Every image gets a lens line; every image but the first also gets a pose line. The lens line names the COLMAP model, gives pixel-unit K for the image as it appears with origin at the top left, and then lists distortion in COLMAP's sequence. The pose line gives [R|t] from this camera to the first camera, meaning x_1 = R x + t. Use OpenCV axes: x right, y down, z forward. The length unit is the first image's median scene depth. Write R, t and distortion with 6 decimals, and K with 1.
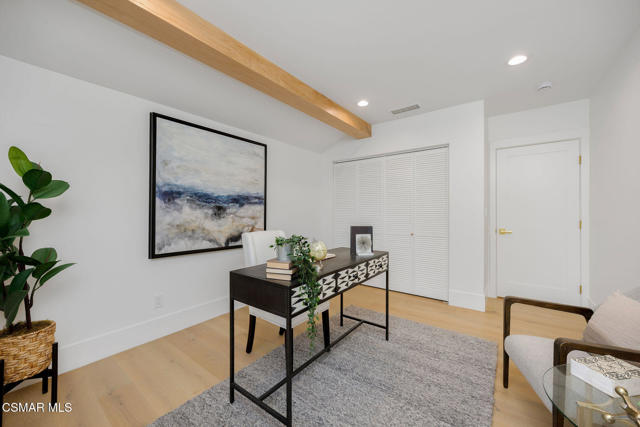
lens RADIAL K [[248.5, 0, 319.6], [0, 248.5, 214.1], [0, 0, 1]] dist [-0.002637, 0.000390]
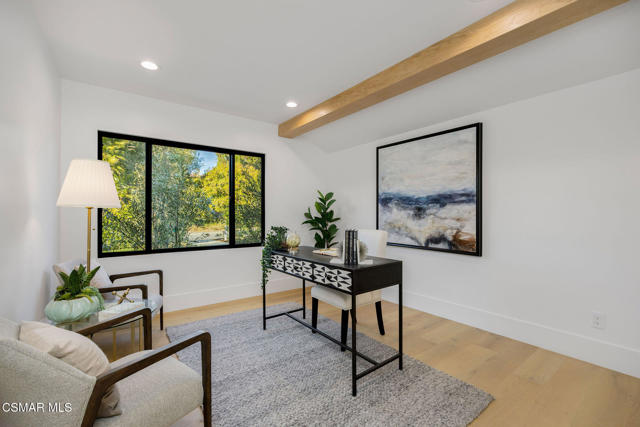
lens RADIAL K [[282.1, 0, 320.5], [0, 282.1, 212.5], [0, 0, 1]] dist [0.025667, 0.000045]
pose [[-0.267961, -0.014057, -0.963327, 0.876440], [-0.017282, 0.999803, -0.009782, 0.009609], [0.963275, 0.014027, -0.268151, 0.916135]]
